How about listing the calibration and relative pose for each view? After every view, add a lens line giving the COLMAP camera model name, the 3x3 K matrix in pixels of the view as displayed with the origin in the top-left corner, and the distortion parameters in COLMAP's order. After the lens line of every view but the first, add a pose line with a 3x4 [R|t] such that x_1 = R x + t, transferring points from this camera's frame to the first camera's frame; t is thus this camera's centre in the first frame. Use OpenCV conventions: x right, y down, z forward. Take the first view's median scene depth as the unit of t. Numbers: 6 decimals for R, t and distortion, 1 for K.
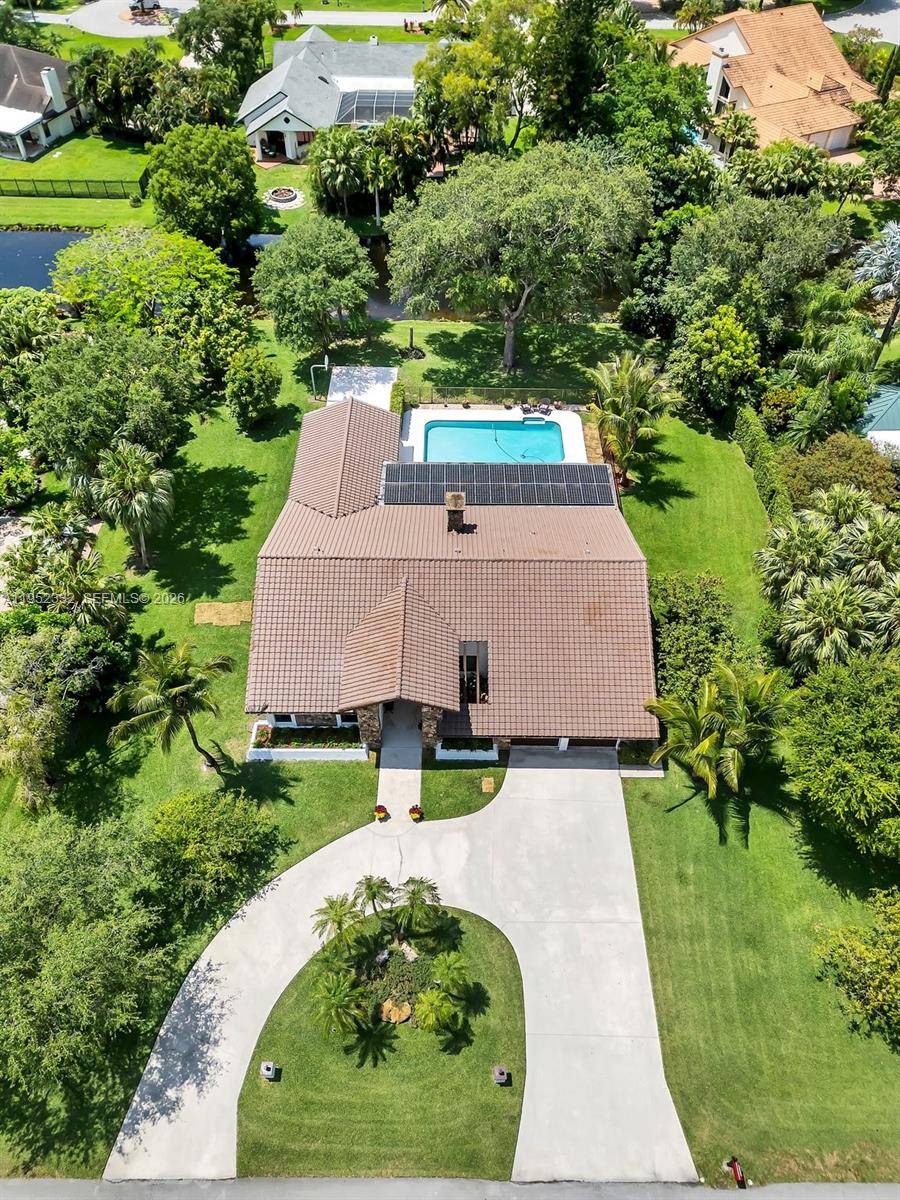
lens RADIAL K [[847.4, 0, 450.0], [0, 847.4, 600.0], [0, 0, 1]] dist [0.056788, -0.004797]
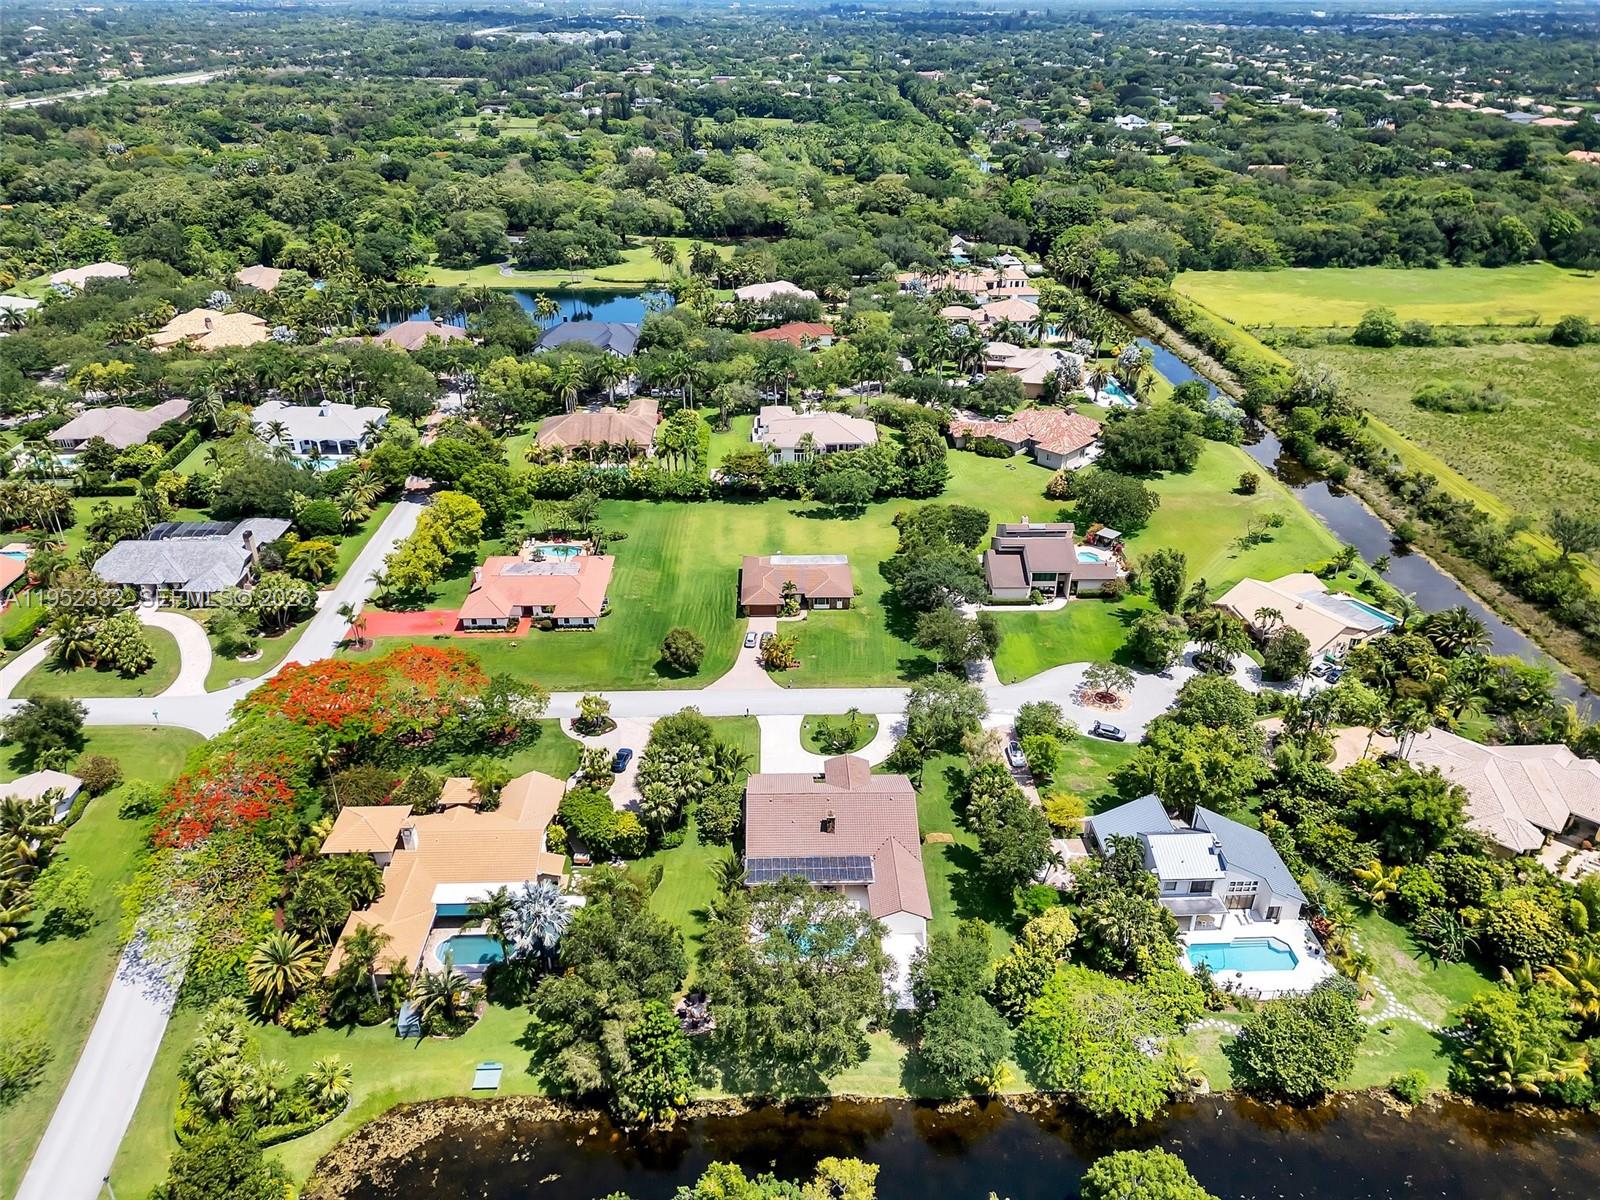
lens RADIAL K [[1127.9, 0, 800.0], [0, 1127.9, 600.0], [0, 0, 1]] dist [0.055045, -0.051748]
pose [[-0.999309, 0.000830, -0.037167, 0.218460], [-0.036060, 0.221483, 0.974497, -3.431290], [0.009041, 0.975164, -0.221300, 1.283350]]
